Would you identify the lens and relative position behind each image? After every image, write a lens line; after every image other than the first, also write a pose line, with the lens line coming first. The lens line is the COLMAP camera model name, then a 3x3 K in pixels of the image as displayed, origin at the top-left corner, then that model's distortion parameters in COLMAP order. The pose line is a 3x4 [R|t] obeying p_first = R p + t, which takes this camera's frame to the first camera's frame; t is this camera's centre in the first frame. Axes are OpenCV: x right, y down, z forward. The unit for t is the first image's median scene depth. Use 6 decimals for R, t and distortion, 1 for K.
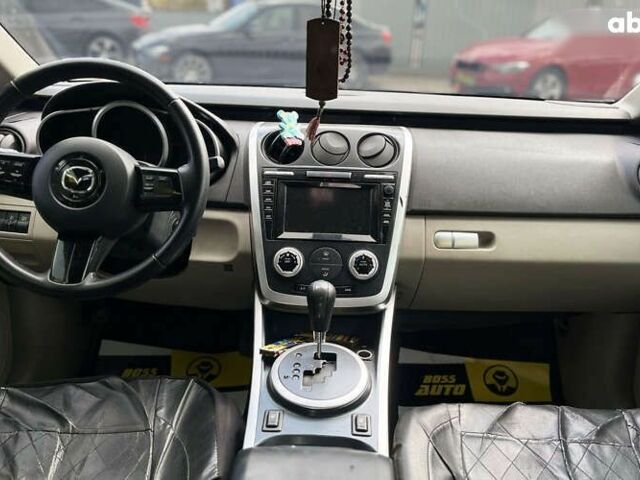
lens RADIAL K [[594.7, 0, 320.0], [0, 594.7, 240.0], [0, 0, 1]] dist [0.070230, -0.104517]
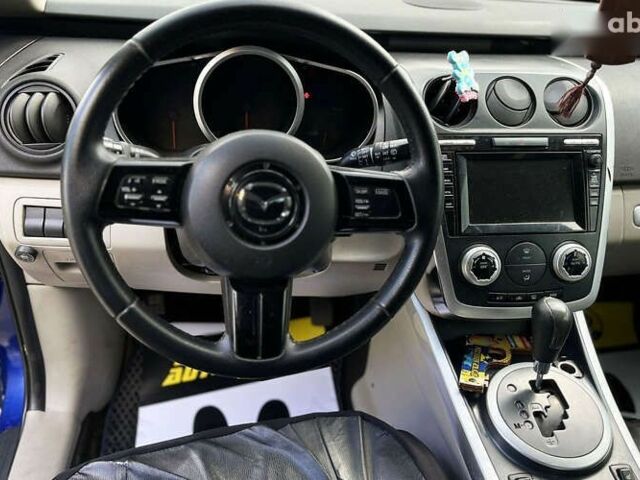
lens RADIAL K [[594.7, 0, 320.0], [0, 594.7, 240.0], [0, 0, 1]] dist [0.070230, -0.104517]
pose [[0.984756, -0.066467, 0.160739, -0.369727], [0.030224, 0.975438, 0.218189, -0.164799], [-0.171293, -0.210005, 0.962578, 0.297196]]
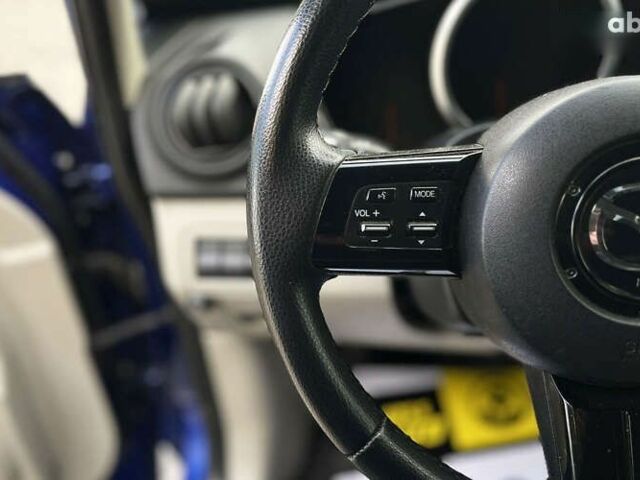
lens RADIAL K [[594.7, 0, 320.0], [0, 594.7, 240.0], [0, 0, 1]] dist [0.070230, -0.104517]
pose [[0.989318, -0.098757, -0.107227, -0.439703], [0.117208, 0.976235, 0.182286, -0.139085], [0.086677, -0.192907, 0.977381, 0.565738]]
